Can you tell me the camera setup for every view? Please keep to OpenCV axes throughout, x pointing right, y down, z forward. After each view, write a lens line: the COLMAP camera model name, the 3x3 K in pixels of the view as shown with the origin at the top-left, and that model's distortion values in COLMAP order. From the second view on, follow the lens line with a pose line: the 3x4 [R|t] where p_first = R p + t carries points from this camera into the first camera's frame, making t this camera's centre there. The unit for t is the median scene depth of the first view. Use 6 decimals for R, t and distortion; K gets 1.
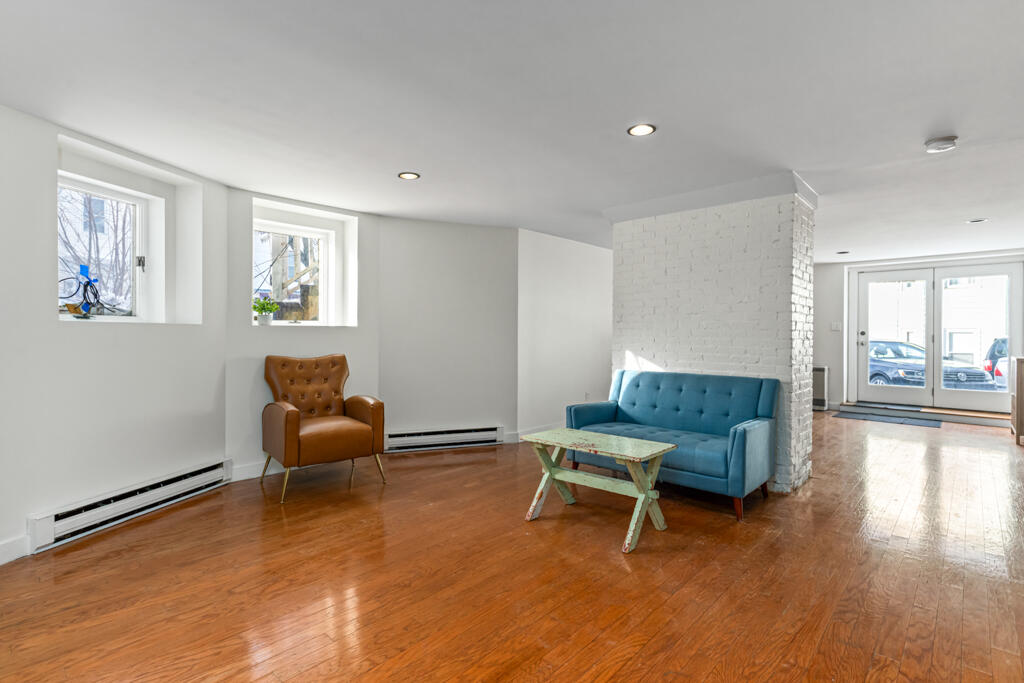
lens RADIAL K [[498.1, 0, 511.2], [0, 498.1, 335.9], [0, 0, 1]] dist [0.001484, 0.000152]
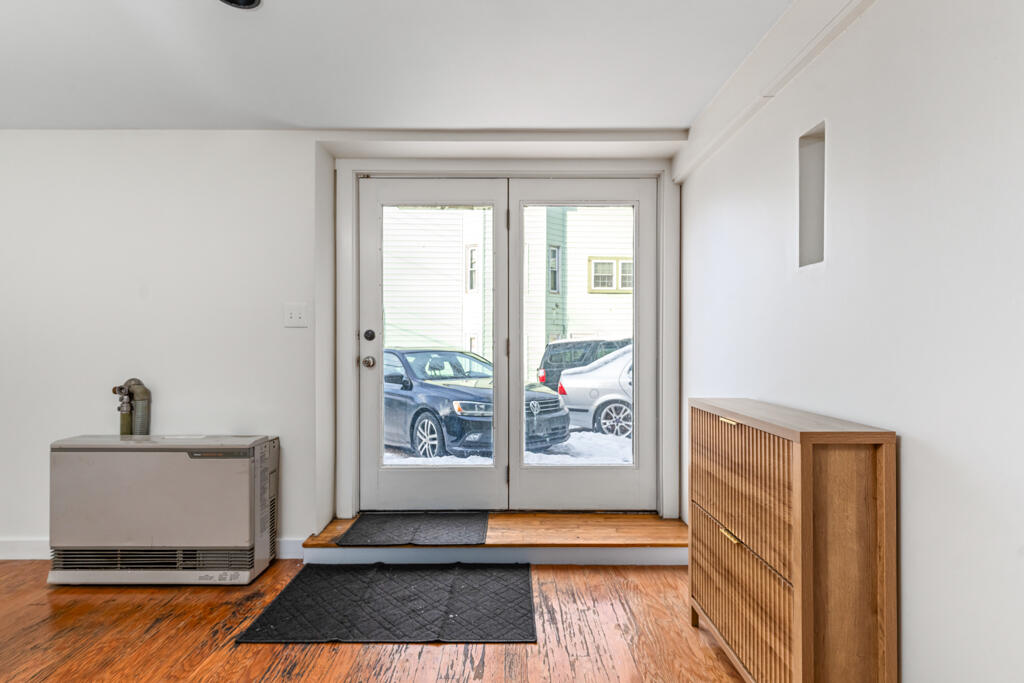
lens RADIAL K [[507.7, 0, 511.3], [0, 507.7, 342.6], [0, 0, 1]] dist [0.000326, 0.000465]
pose [[0.733682, -0.004376, 0.679479, 0.441306], [0.005035, 0.999987, 0.001003, 0.000823], [-0.679475, 0.002685, 0.733694, 0.541175]]
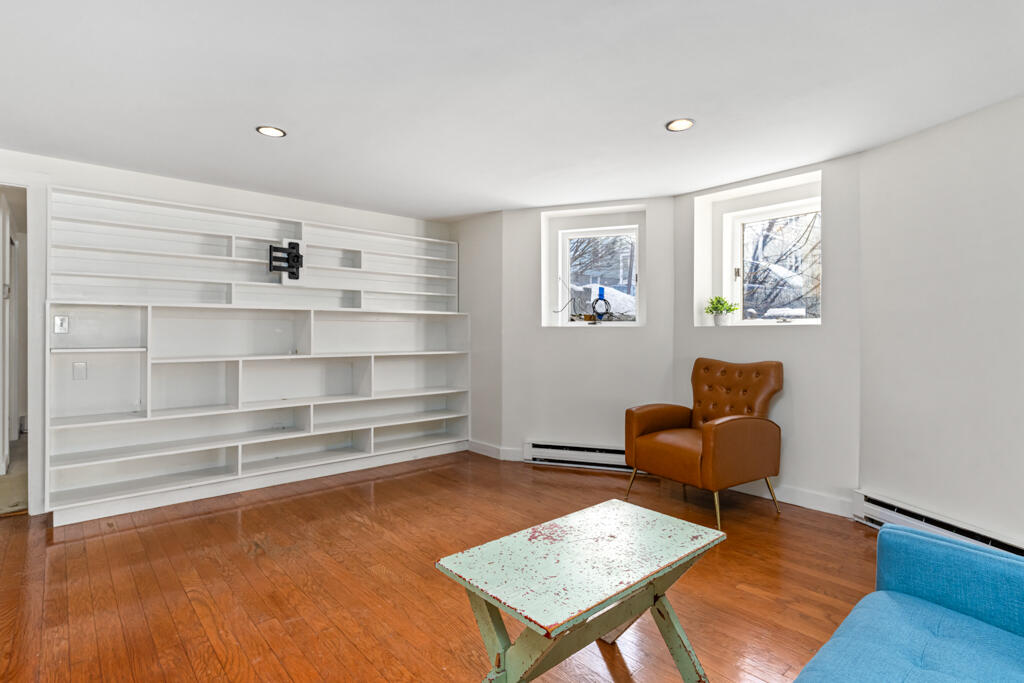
lens RADIAL K [[509.7, 0, 517.0], [0, 509.7, 338.7], [0, 0, 1]] dist [0.001369, 0.000443]
pose [[-0.093886, 0.008160, -0.995550, 1.271370], [-0.007072, 0.999936, 0.008863, -0.008930], [0.995558, 0.007873, -0.093822, 1.799404]]
